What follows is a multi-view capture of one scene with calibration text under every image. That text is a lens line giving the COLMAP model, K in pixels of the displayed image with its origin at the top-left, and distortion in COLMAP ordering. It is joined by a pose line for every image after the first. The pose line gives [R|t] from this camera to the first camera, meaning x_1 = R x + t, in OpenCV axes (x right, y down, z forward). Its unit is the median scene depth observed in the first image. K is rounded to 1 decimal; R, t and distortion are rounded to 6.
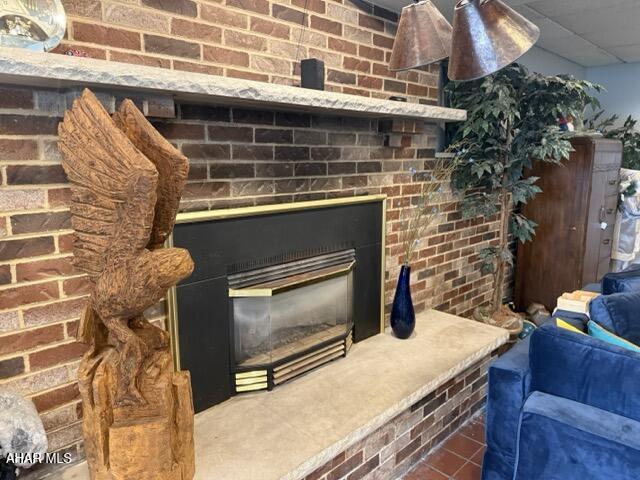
lens RADIAL K [[447.8, 0, 321.3], [0, 447.8, 243.8], [0, 0, 1]] dist [0.027836, -0.040093]
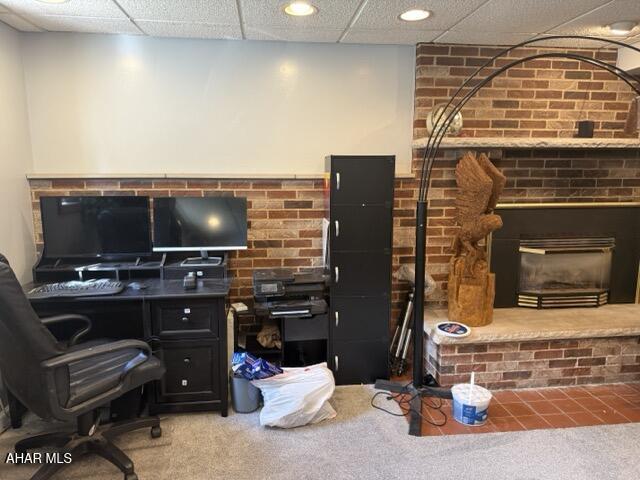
lens RADIAL K [[447.8, 0, 317.3], [0, 447.8, 243.4], [0, 0, 1]] dist [0.027836, -0.040093]
pose [[0.782420, 0.096816, -0.615179, 0.293755], [-0.117486, 0.993051, 0.006860, 0.180945], [0.611568, 0.066907, 0.788358, -1.023183]]
